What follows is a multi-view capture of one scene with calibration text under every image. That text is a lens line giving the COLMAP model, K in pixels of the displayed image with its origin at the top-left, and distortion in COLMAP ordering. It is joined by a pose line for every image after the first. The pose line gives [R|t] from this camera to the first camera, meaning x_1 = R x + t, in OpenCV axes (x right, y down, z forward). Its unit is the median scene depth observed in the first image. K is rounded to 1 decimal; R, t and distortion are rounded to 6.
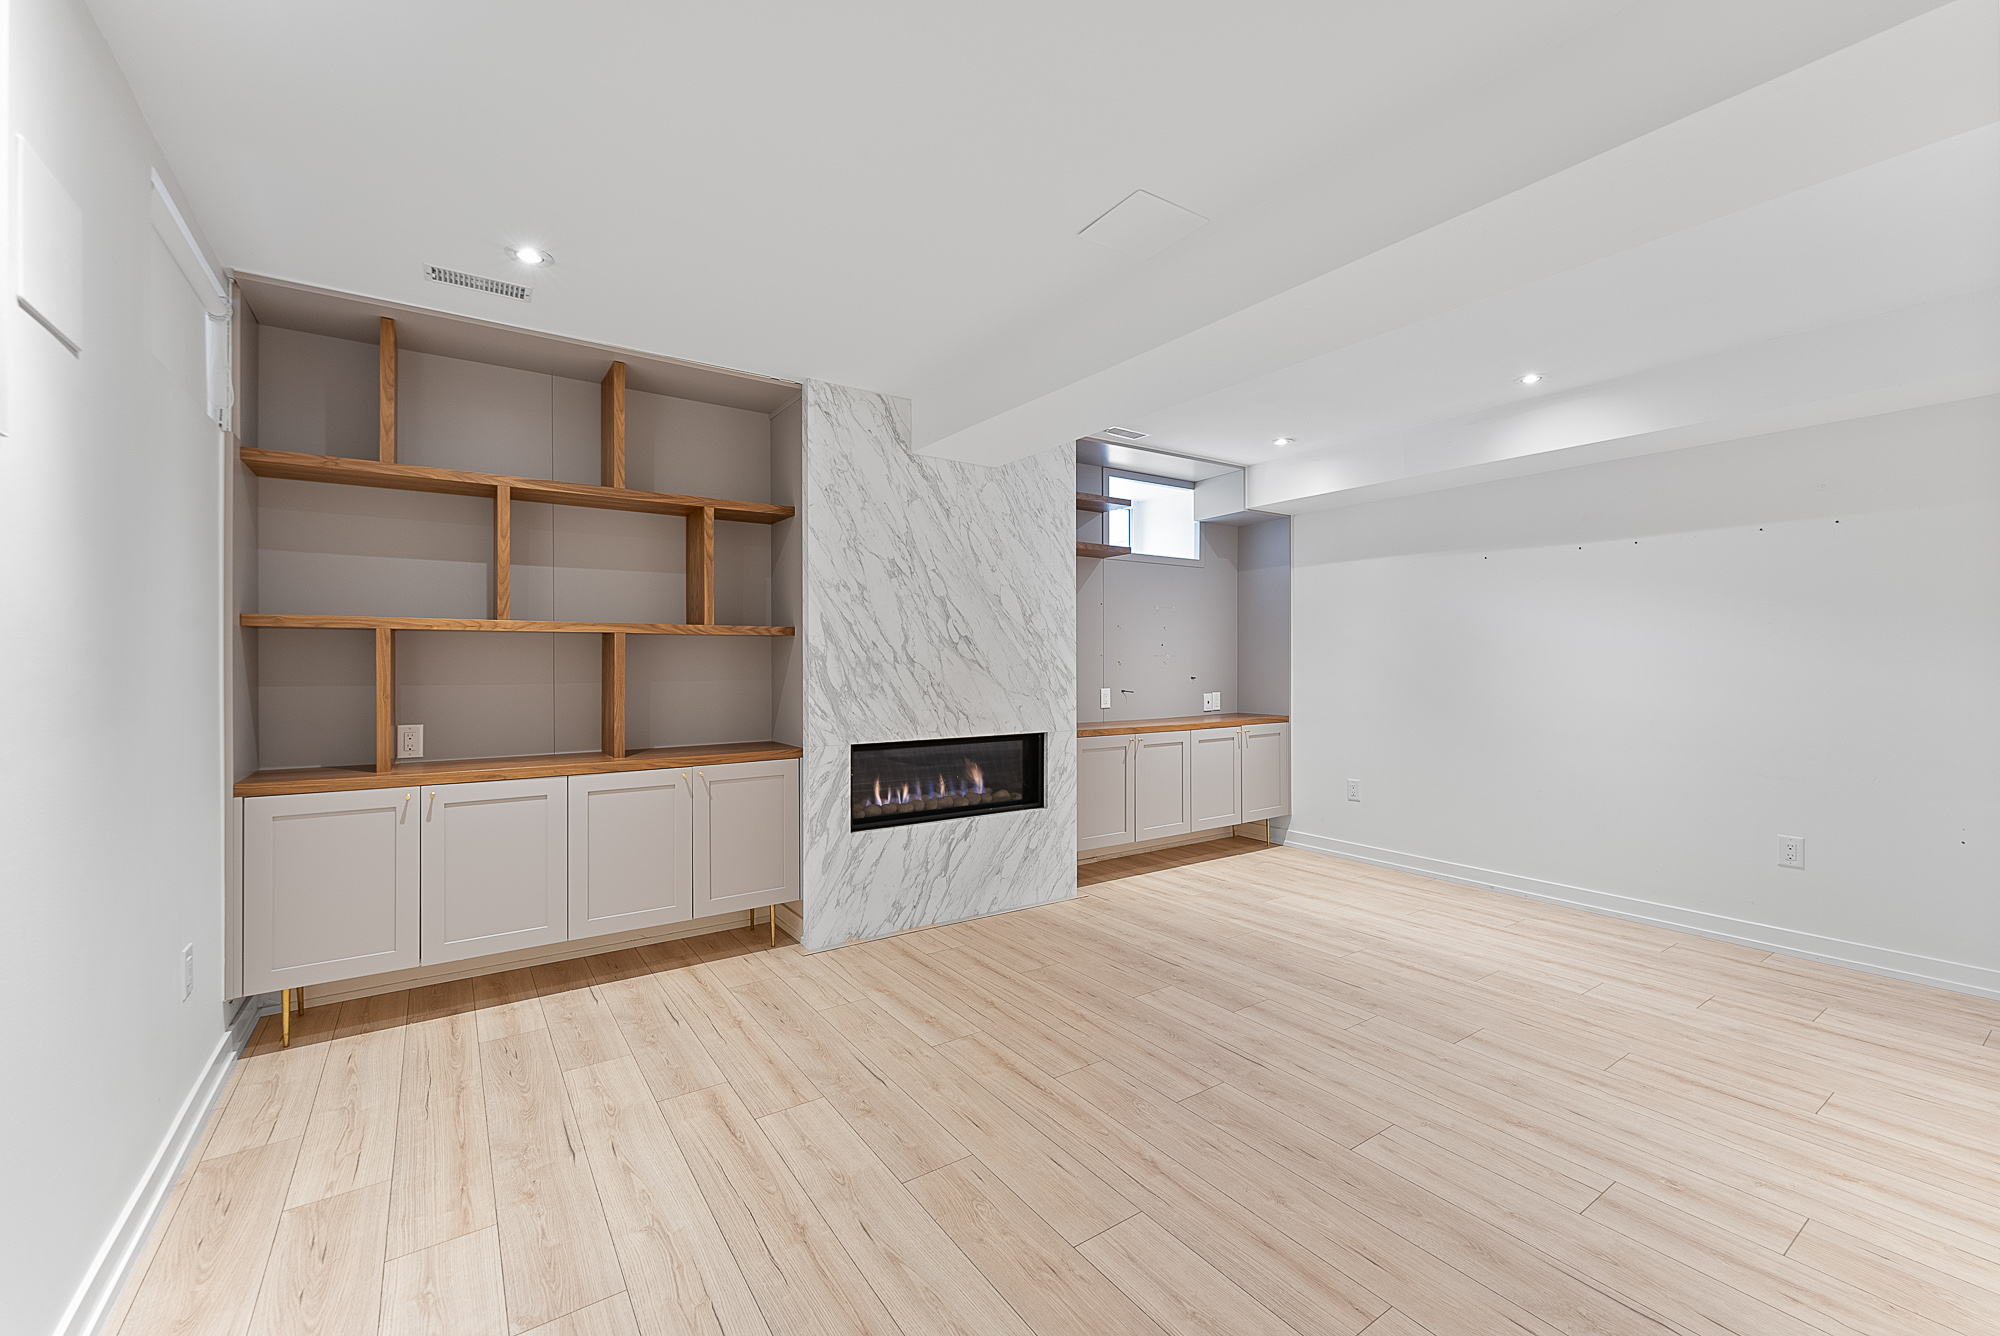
lens RADIAL K [[819.8, 0, 1013.6], [0, 819.8, 659.8], [0, 0, 1]] dist [0.004865, -0.000264]
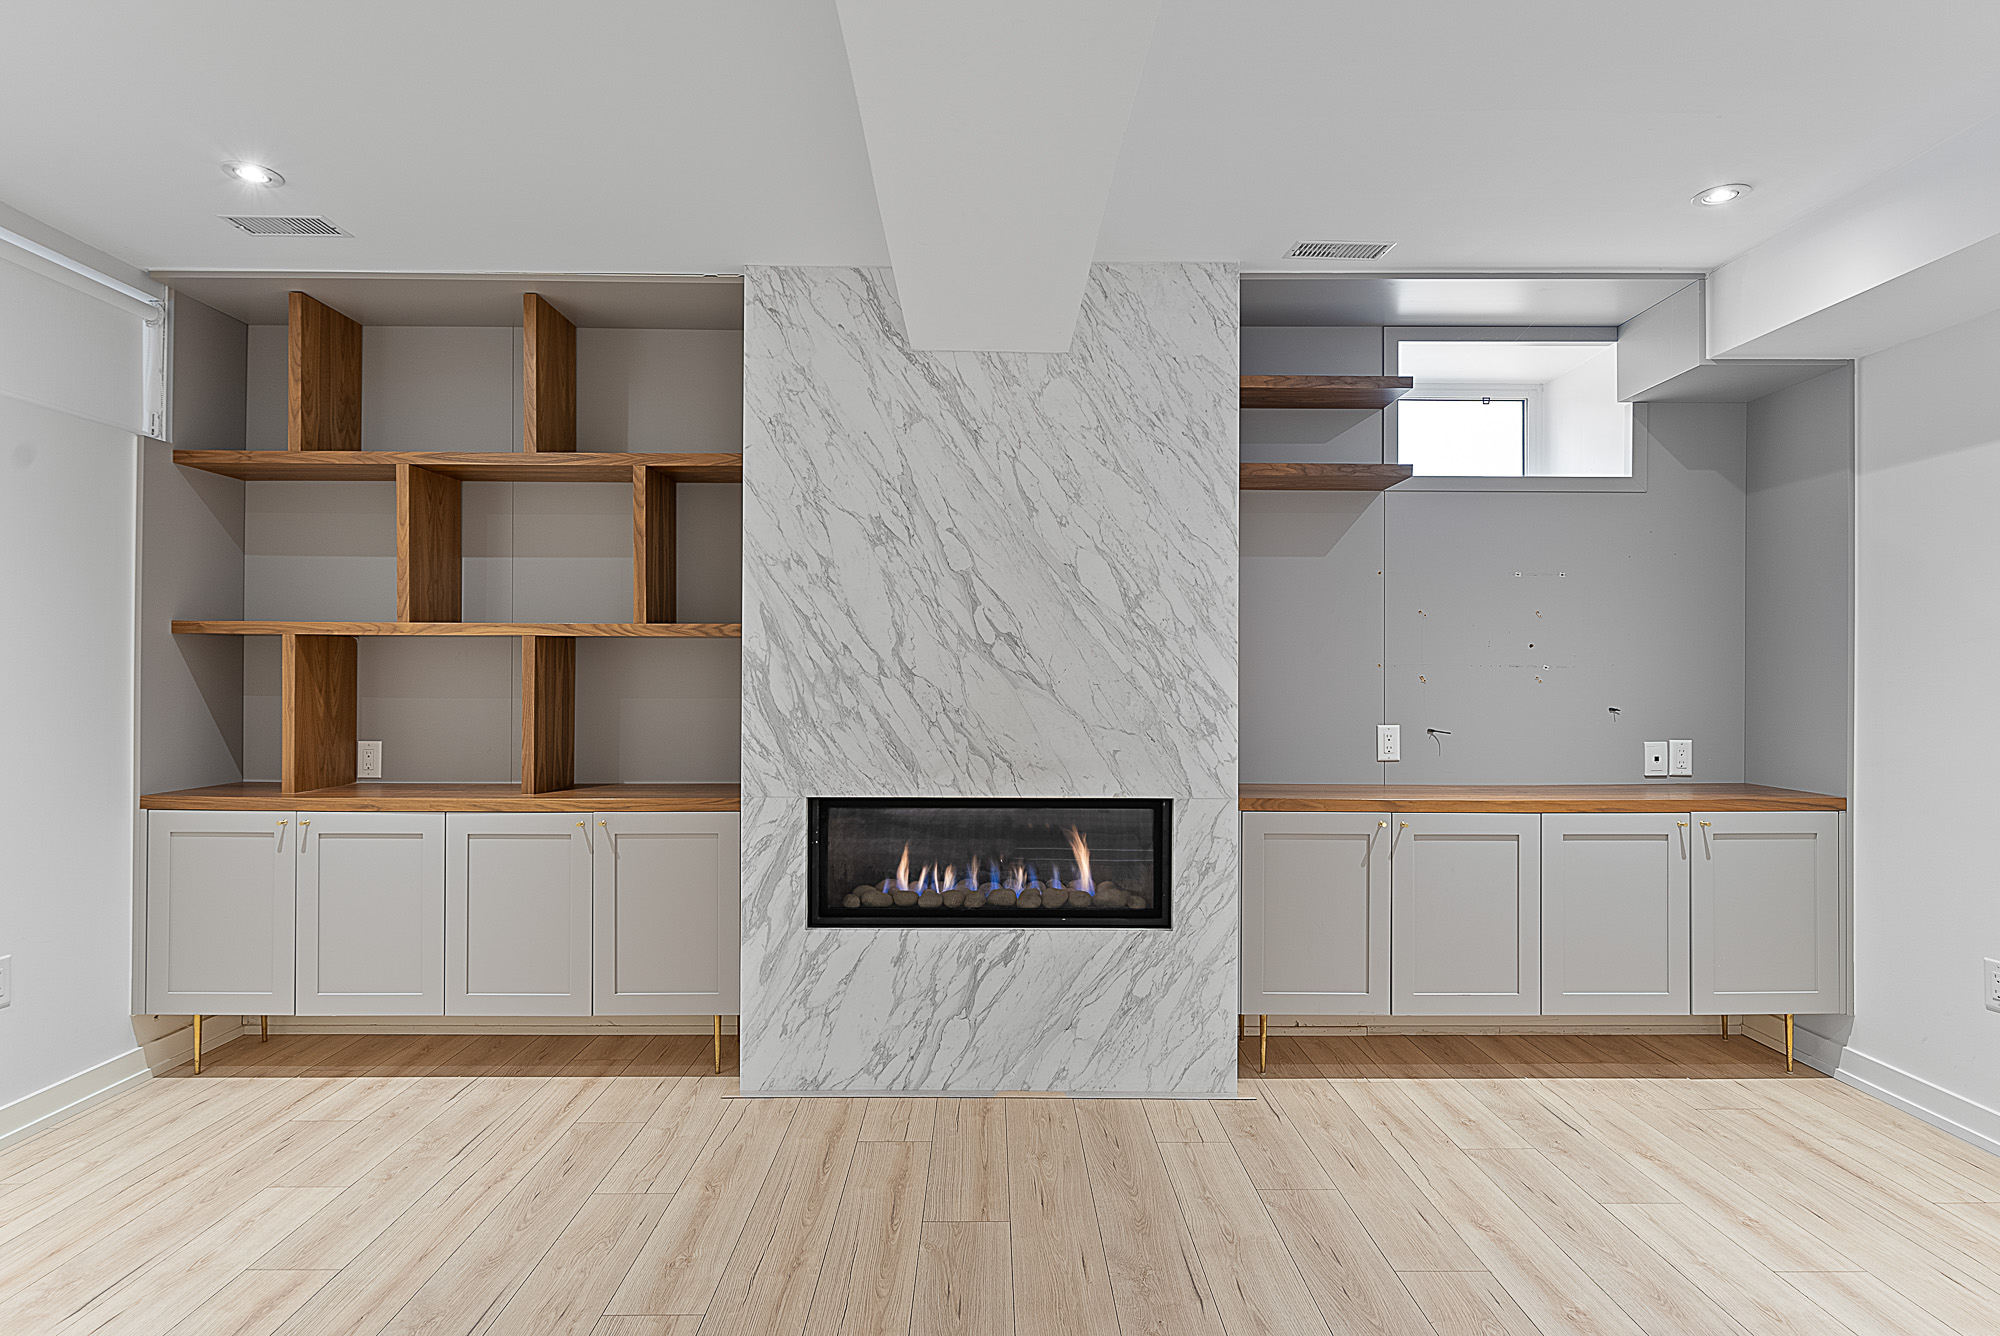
lens RADIAL K [[1037.6, 0, 1010.3], [0, 1037.6, 666.3], [0, 0, 1]] dist [-0.000399, 0.000031]
pose [[0.826740, 0.001769, -0.562582, 0.404721], [-0.004361, 0.999985, -0.003265, -0.001747], [0.562567, 0.005153, 0.826735, 0.379372]]
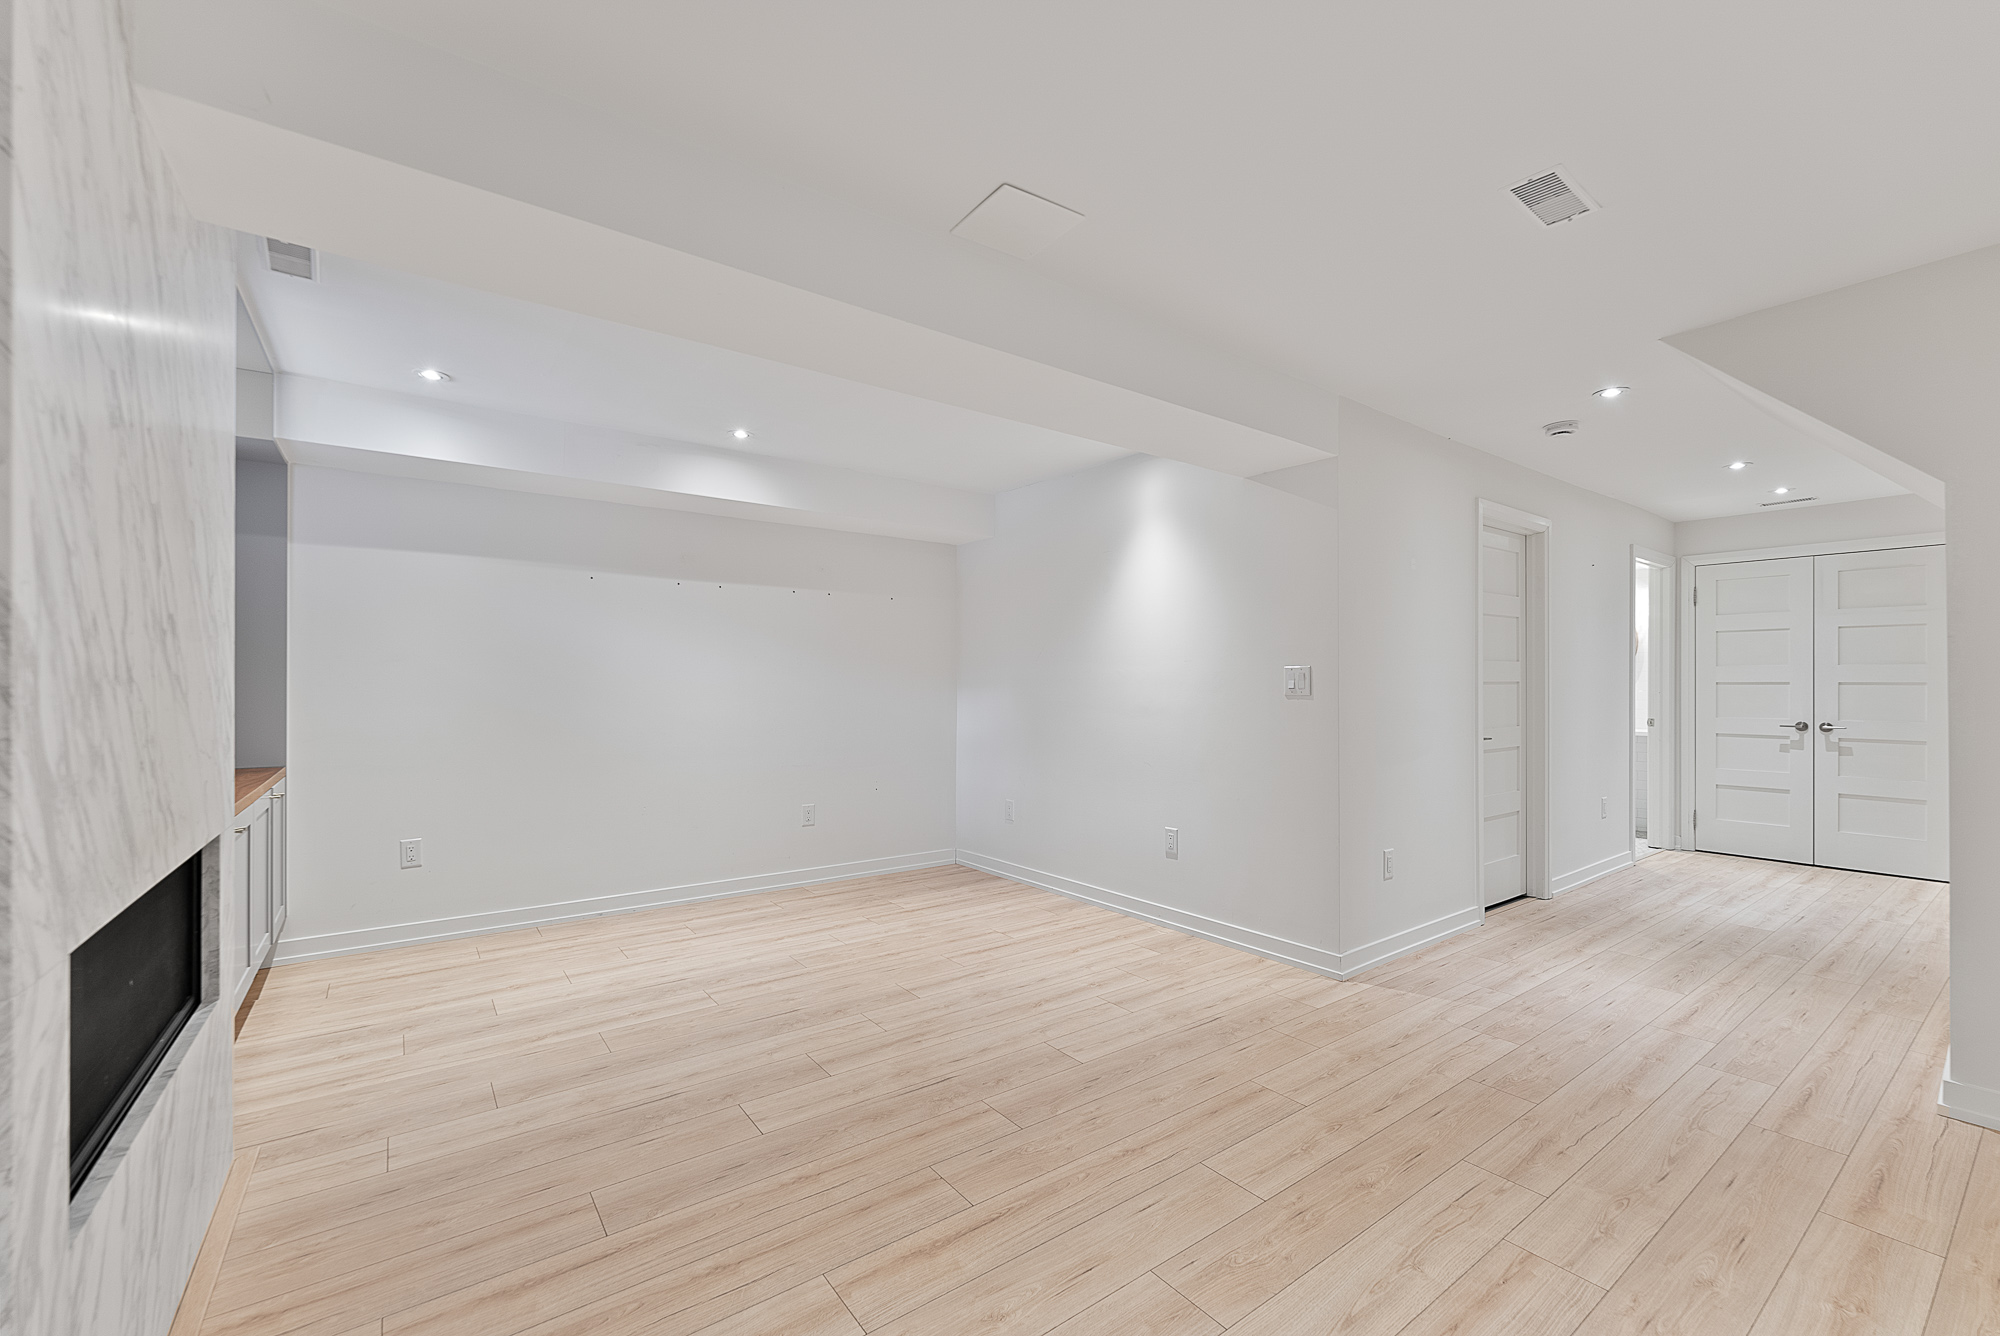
lens RADIAL K [[819.2, 0, 1005.1], [0, 819.2, 681.7], [0, 0, 1]] dist [-0.001768, 0.000099]
pose [[-0.022727, 0.006715, 0.999719, -0.488689], [-0.004018, 0.999969, -0.006808, 0.004483], [-0.999734, -0.004171, -0.022699, 0.646003]]
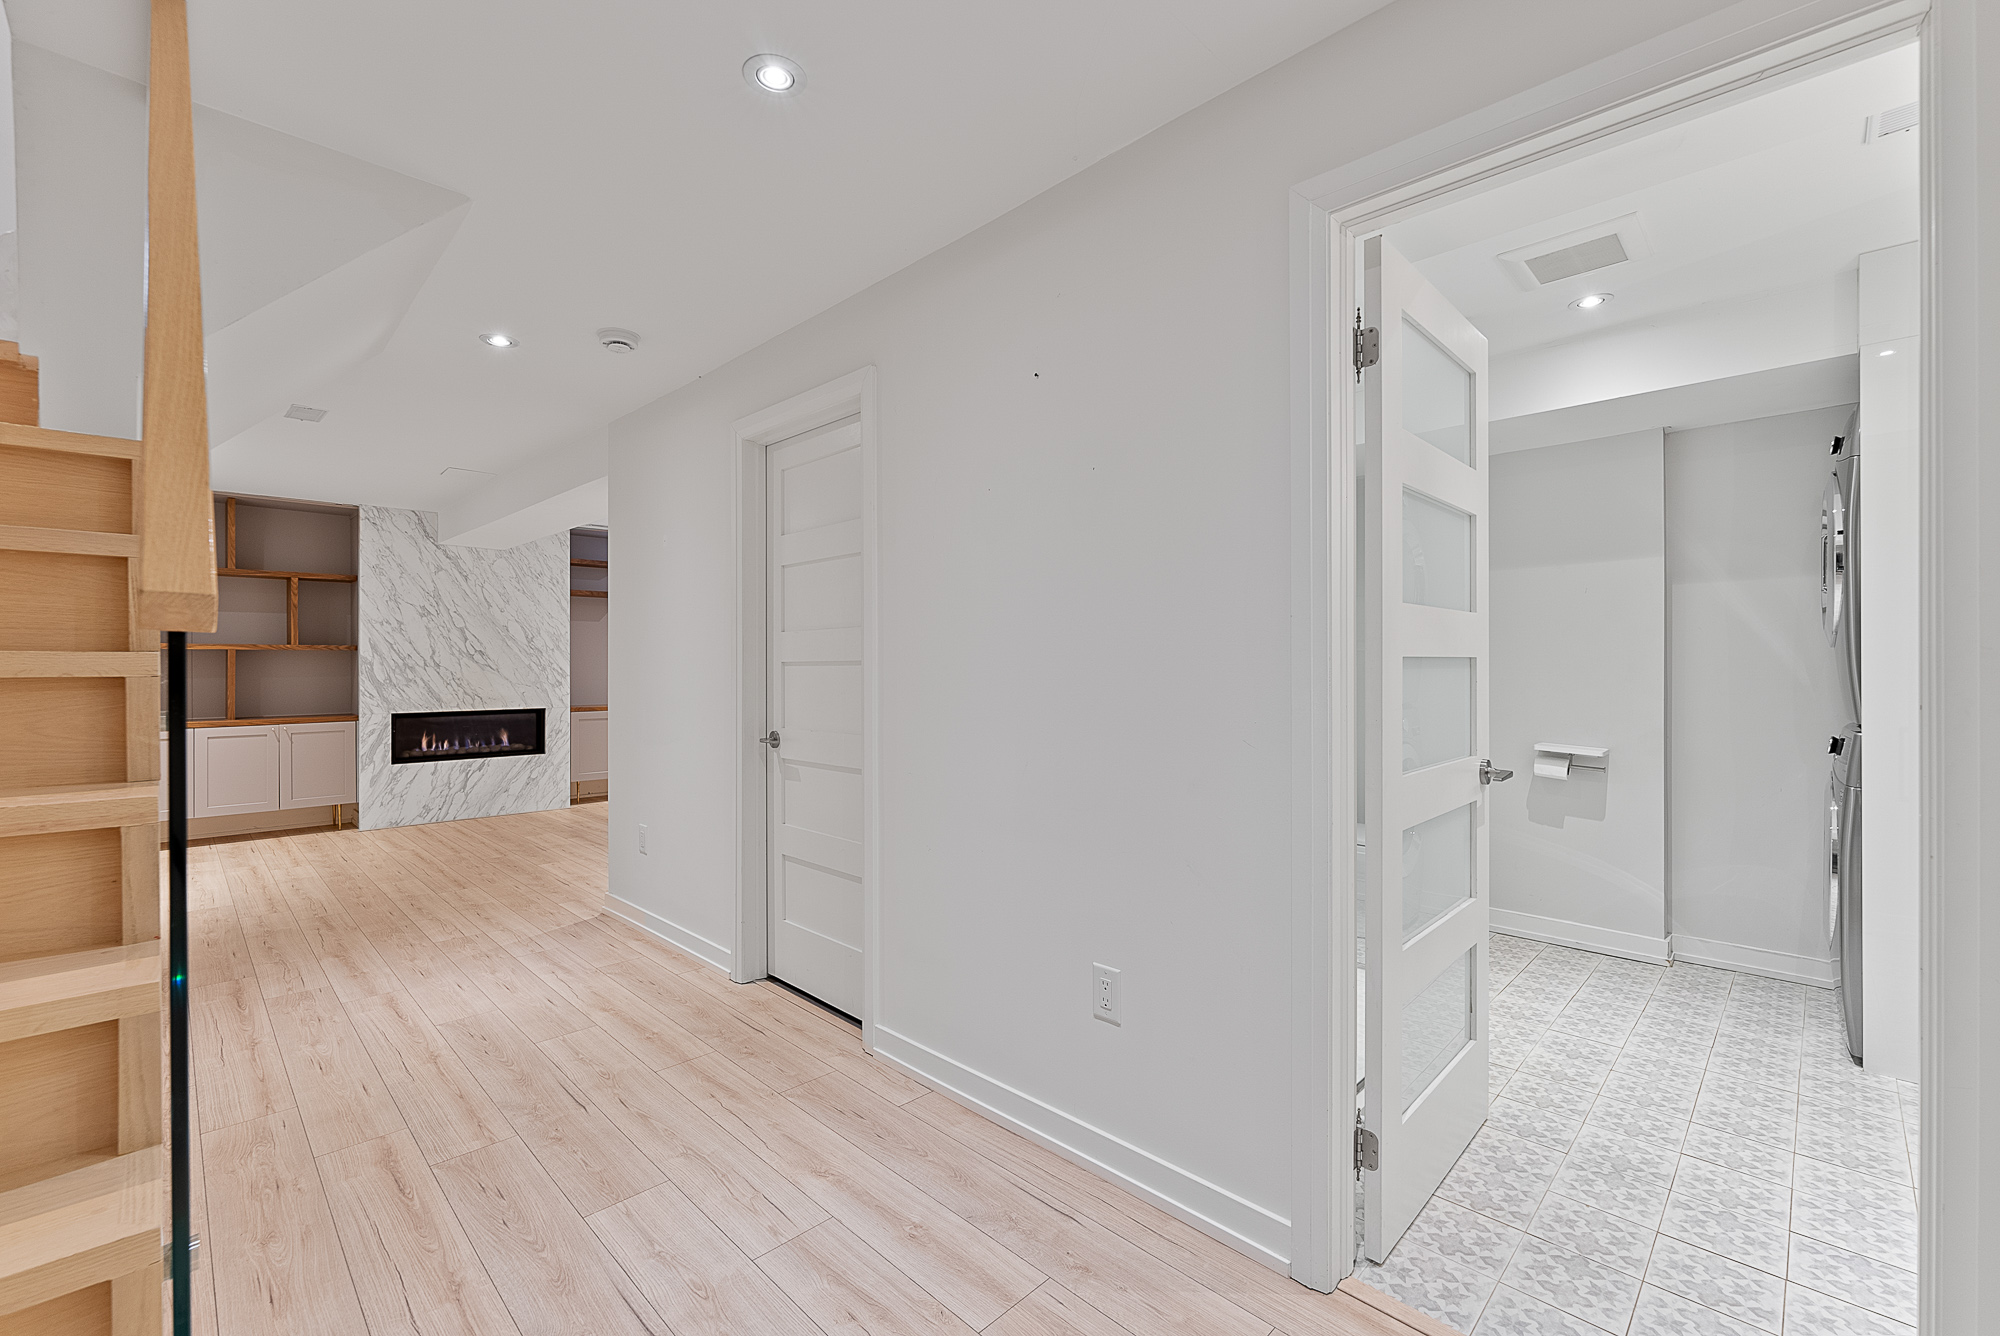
lens RADIAL K [[837.2, 0, 997.1], [0, 837.2, 664.0], [0, 0, 1]] dist [-0.002573, -0.000430]
pose [[0.984824, 0.001054, 0.173552, 0.734799], [-0.001440, 0.999997, 0.002099, -0.006639], [-0.173549, -0.002318, 0.984823, -0.937114]]
